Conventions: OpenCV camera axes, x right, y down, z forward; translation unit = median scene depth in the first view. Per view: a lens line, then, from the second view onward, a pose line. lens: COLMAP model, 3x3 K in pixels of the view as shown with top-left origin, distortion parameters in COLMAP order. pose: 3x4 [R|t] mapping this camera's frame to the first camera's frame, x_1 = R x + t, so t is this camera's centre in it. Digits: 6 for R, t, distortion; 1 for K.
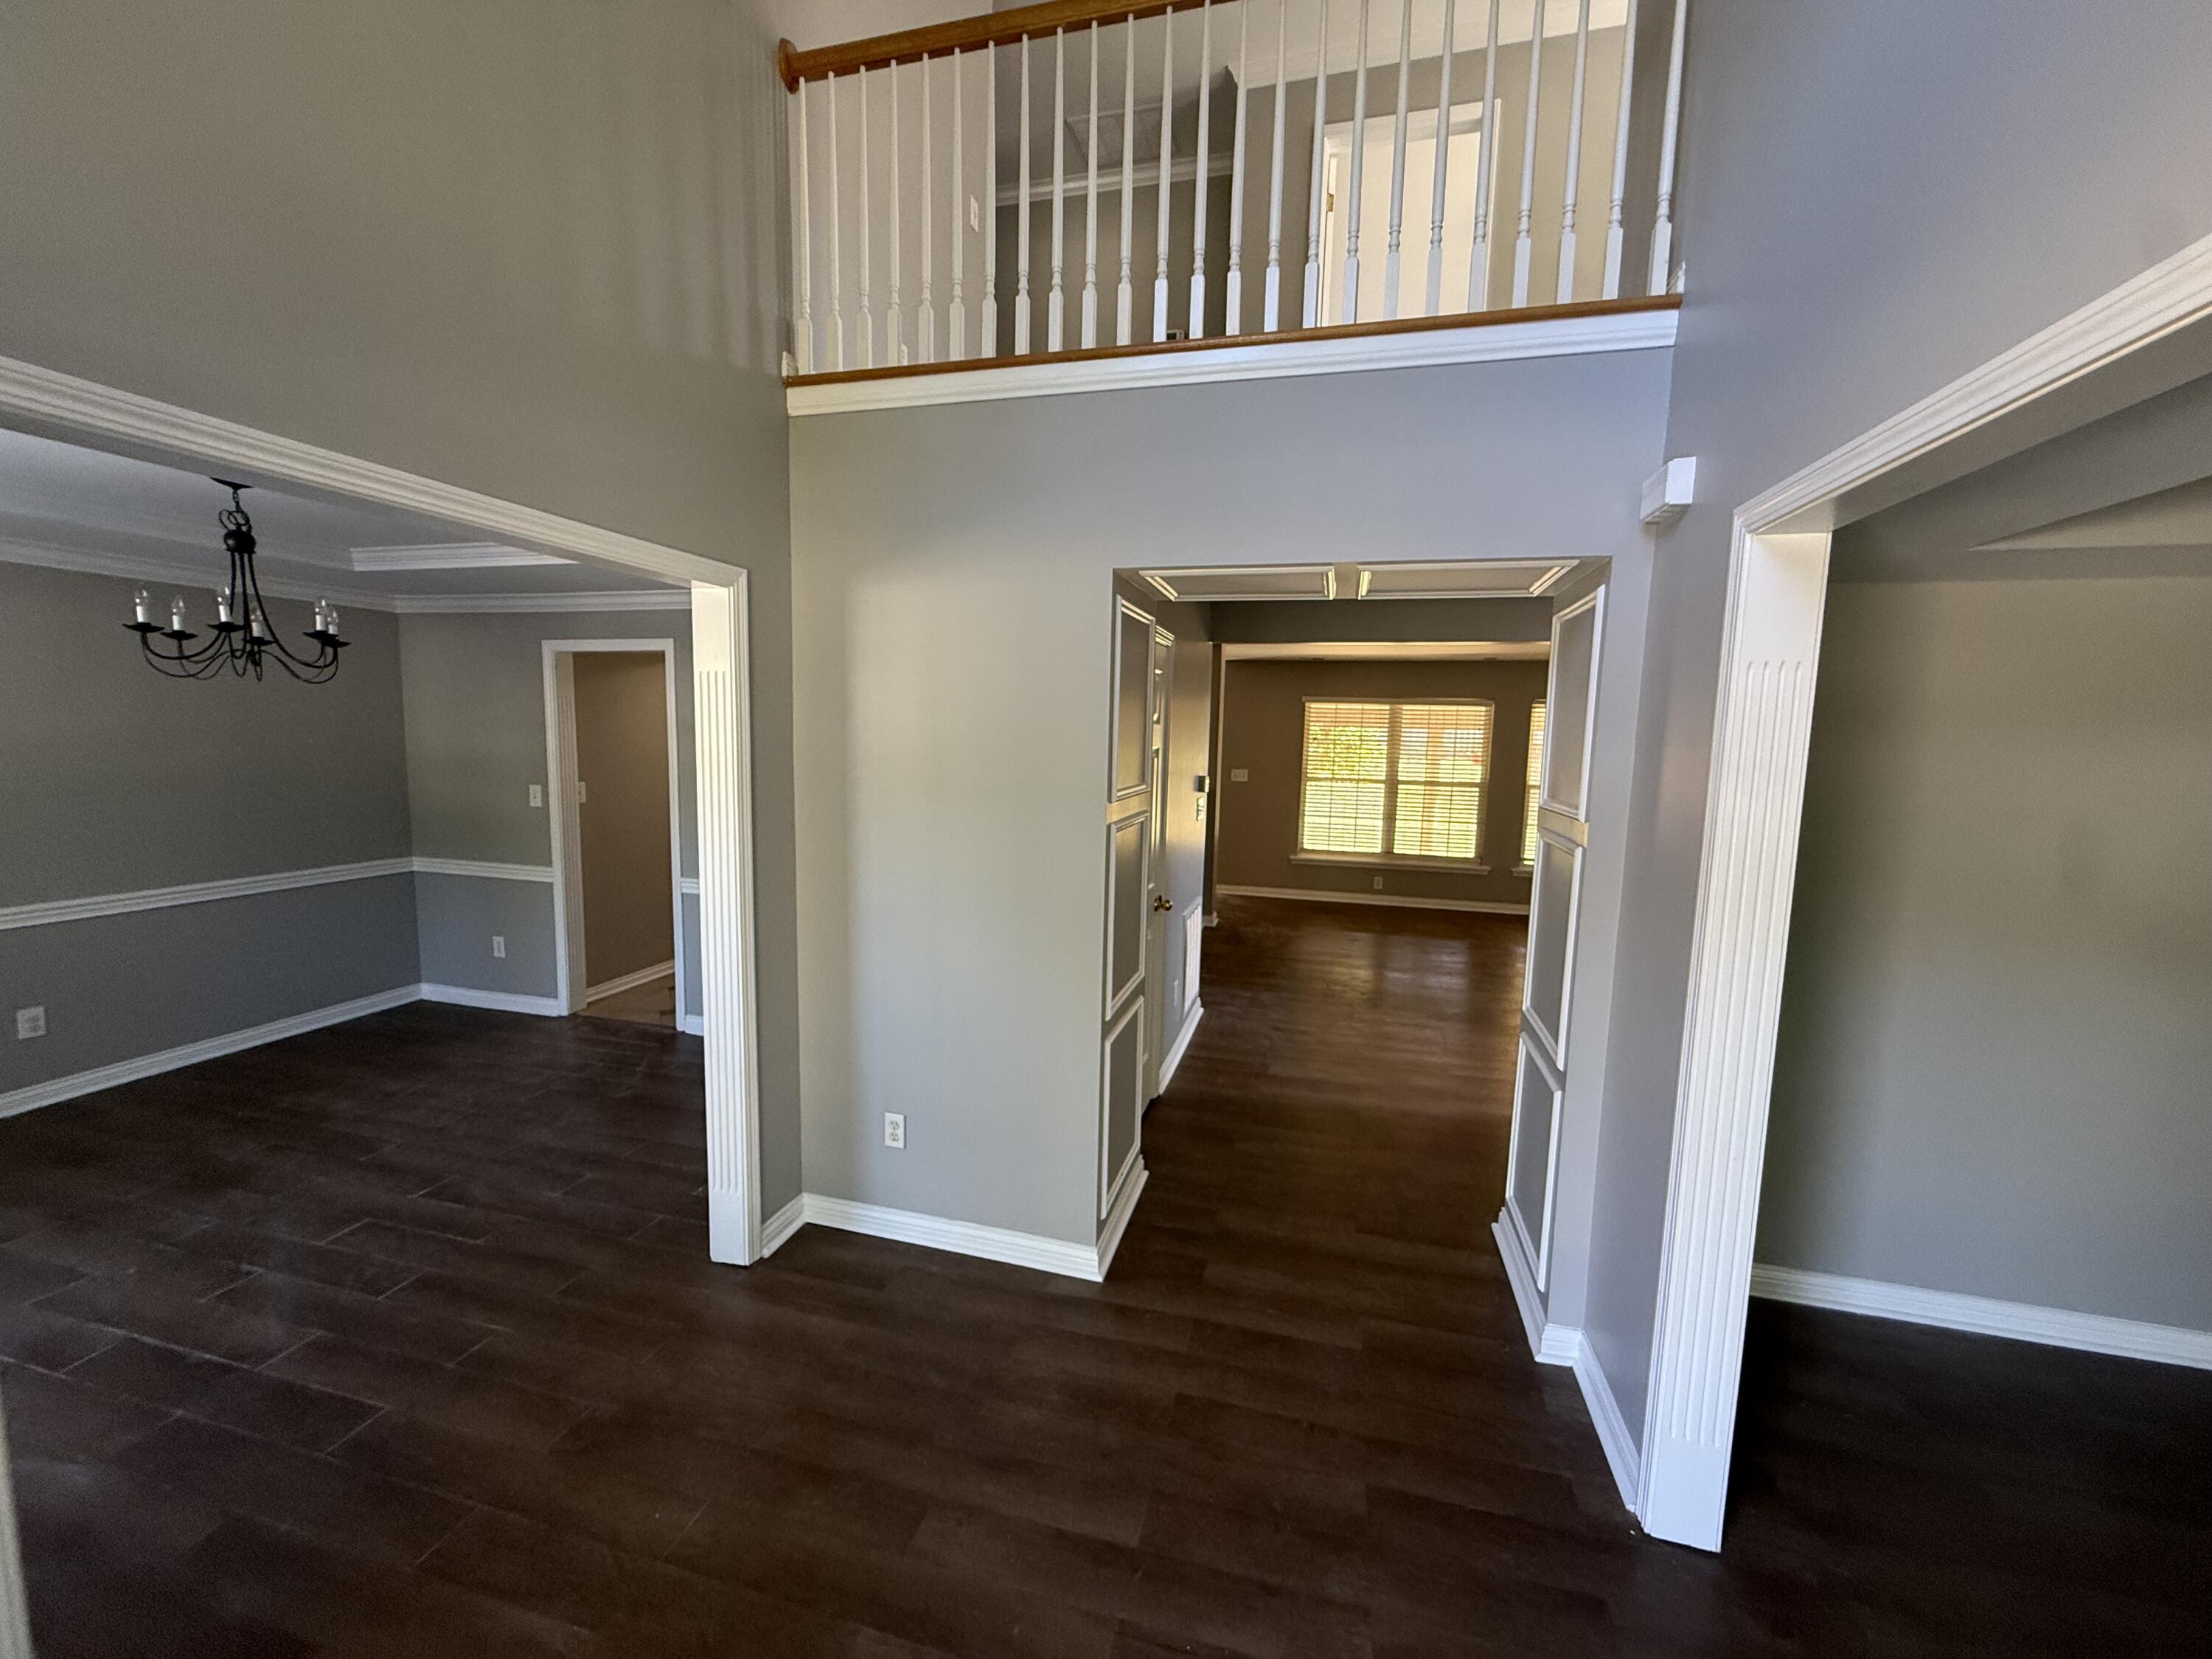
lens RADIAL K [[882.1, 0, 1097.4], [0, 882.1, 833.3], [0, 0, 1]] dist [0.000656, 0.000668]
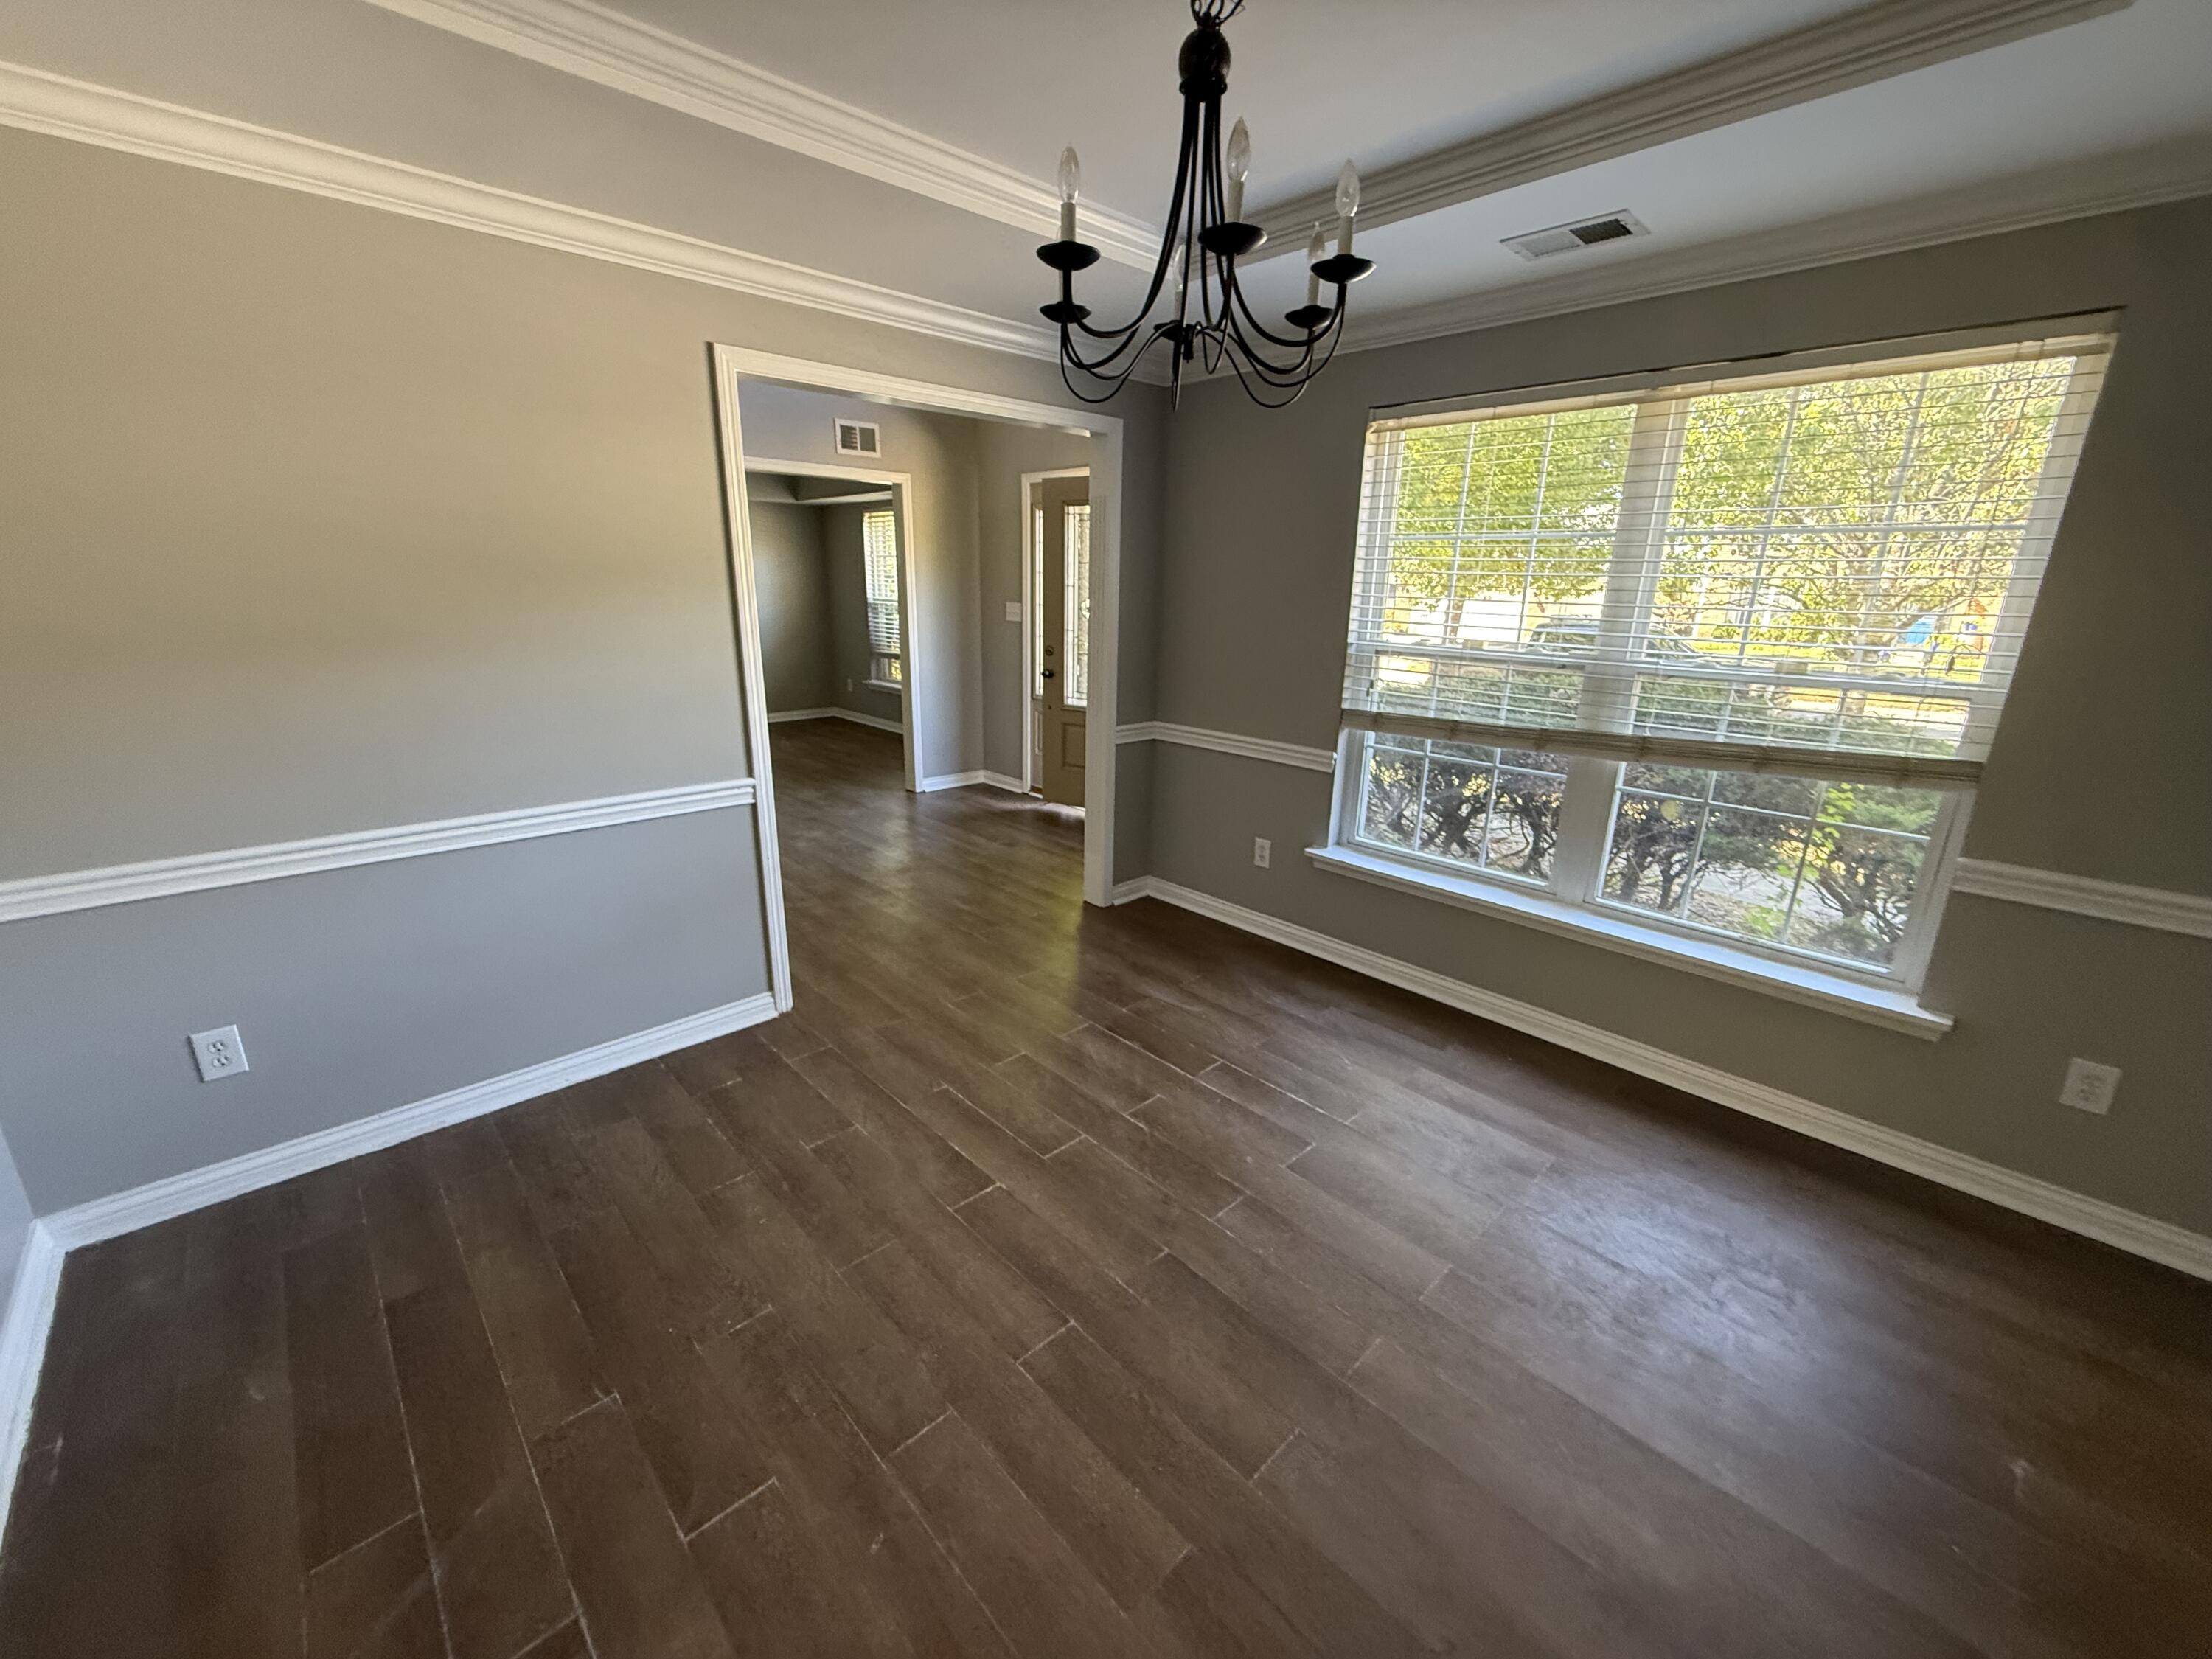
lens RADIAL K [[882.1, 0, 1107.5], [0, 882.1, 828.0], [0, 0, 1]] dist [0.000656, 0.000668]
pose [[-0.856035, -0.181472, 0.484017, -0.844567], [0.020561, 0.923657, 0.382669, -0.101327], [-0.516509, 0.337529, -0.786951, 1.049532]]
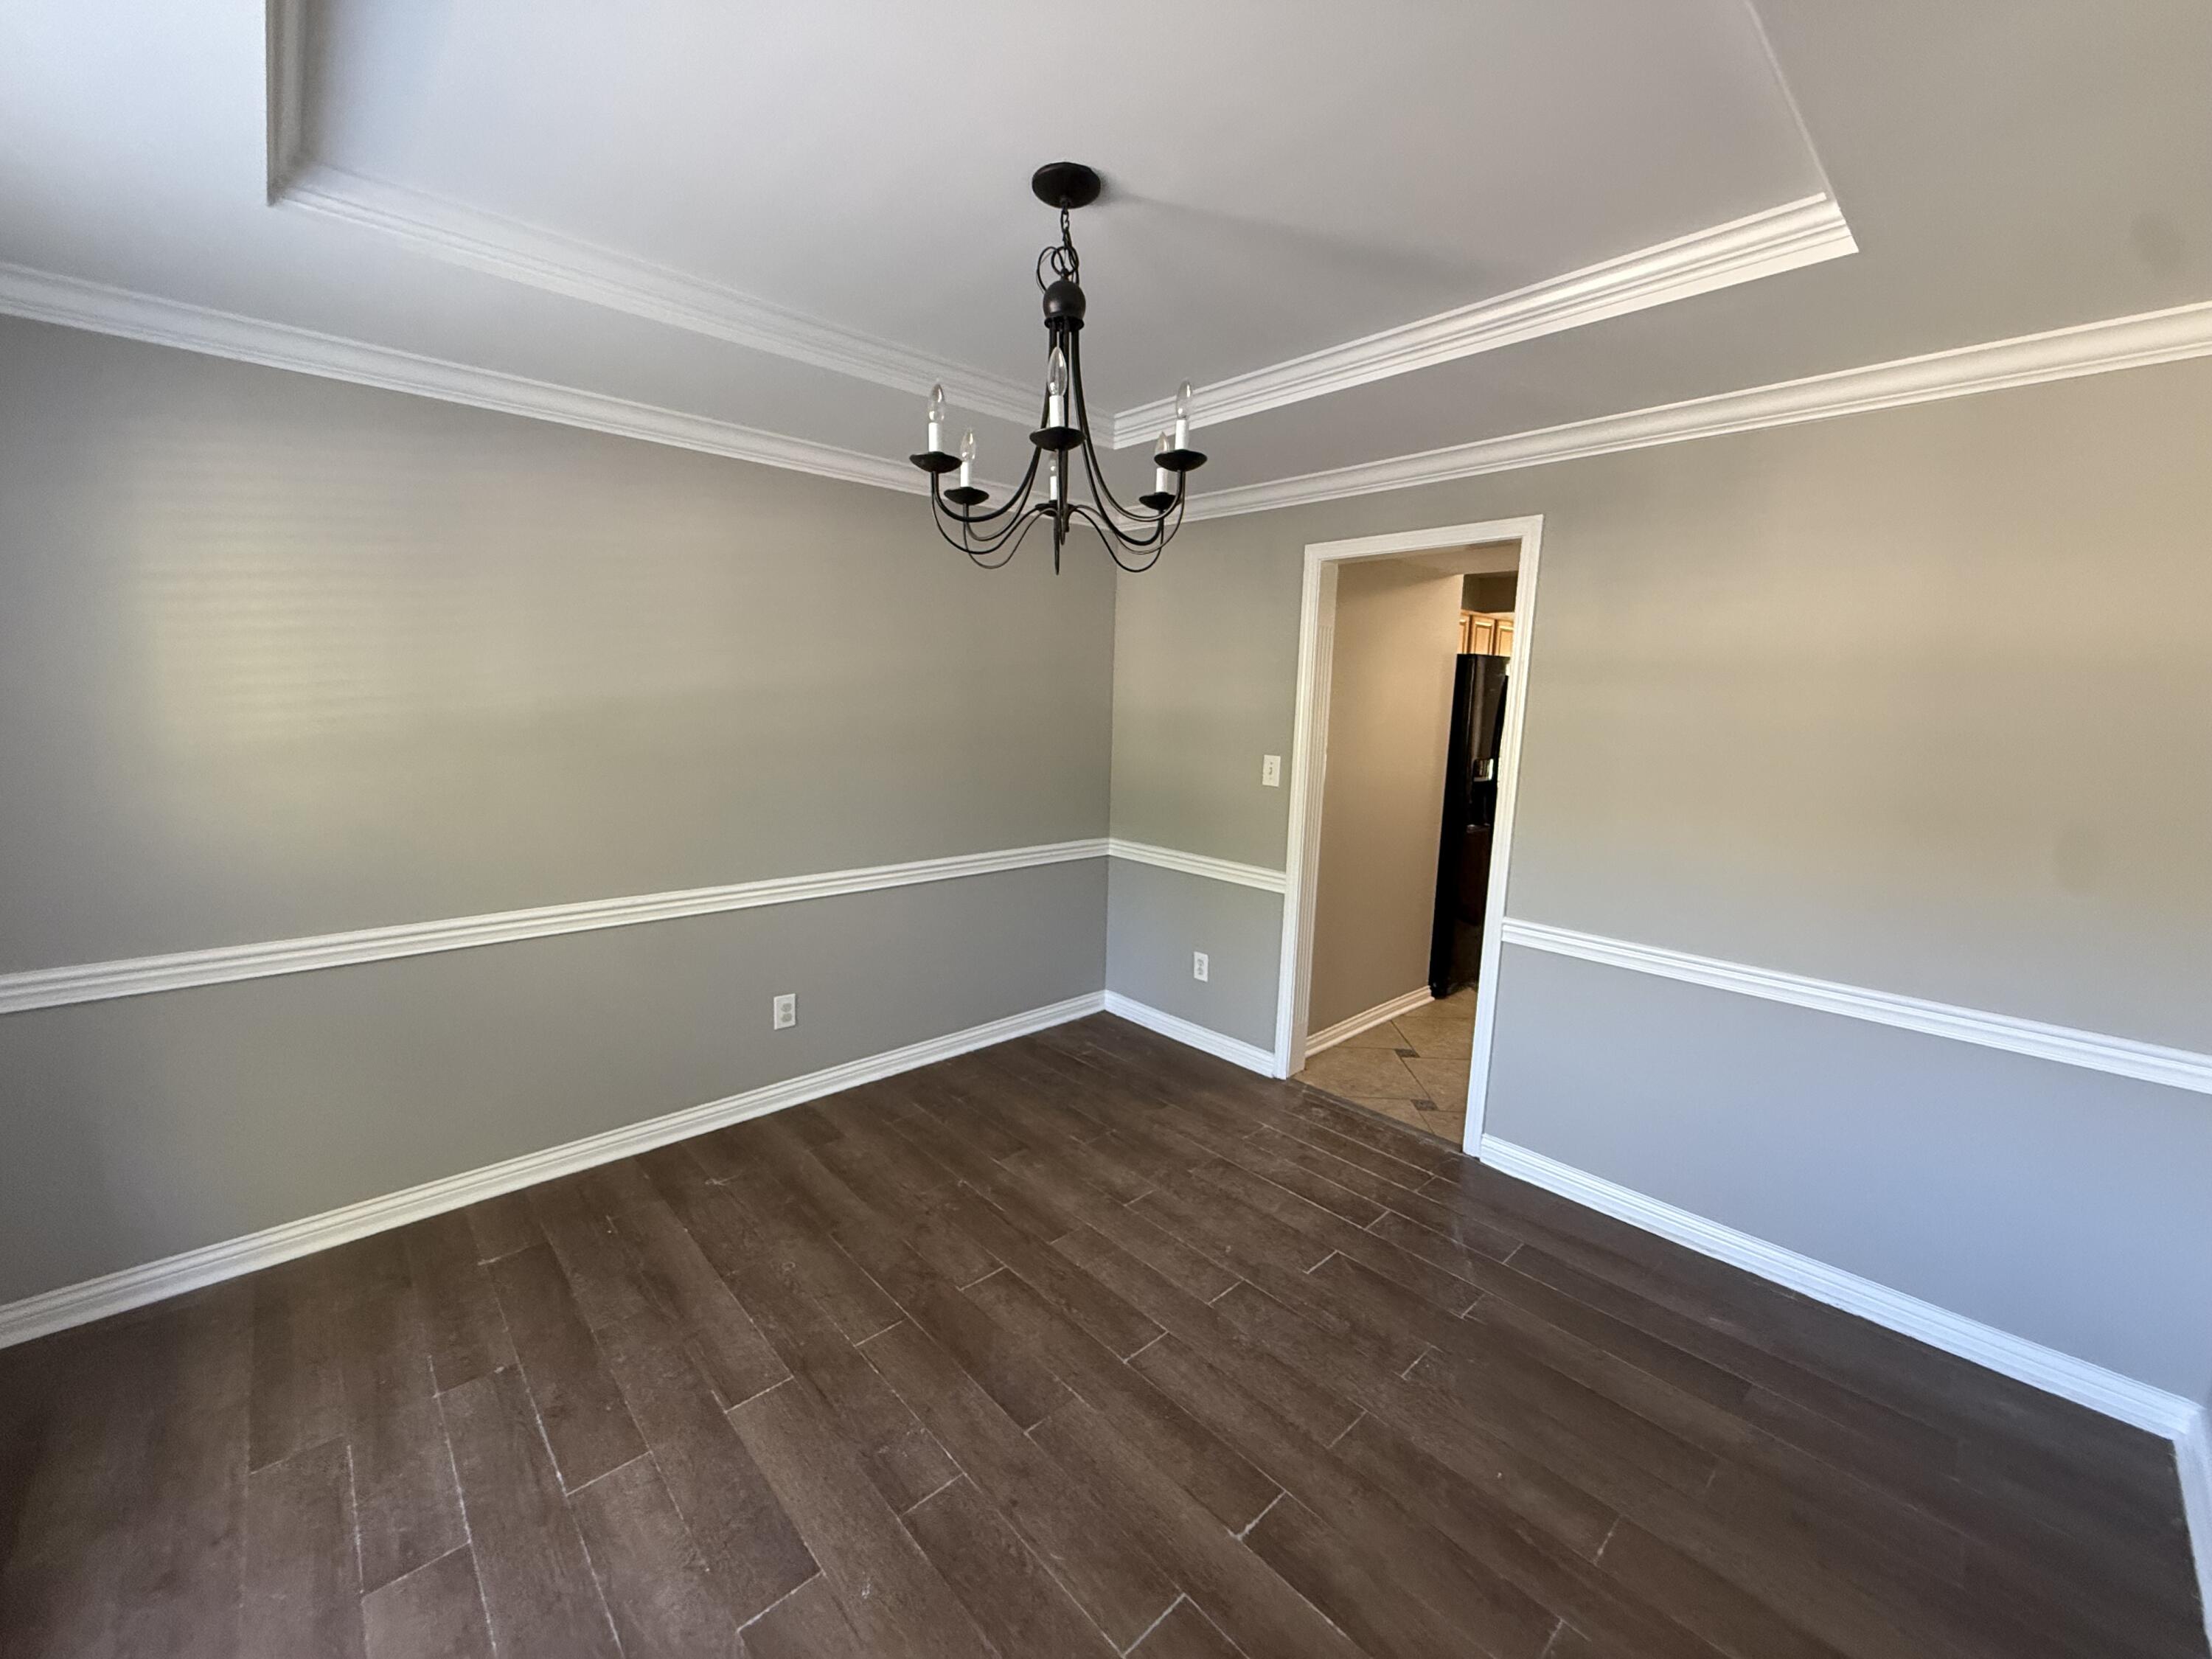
lens RADIAL K [[882.1, 0, 1096.6], [0, 882.1, 831.3], [0, 0, 1]] dist [0.000656, 0.000668]
pose [[0.847147, 0.079001, -0.525452, -0.442013], [-0.062094, 0.996829, 0.049763, -0.023519], [0.527718, -0.009529, 0.849366, 0.374798]]
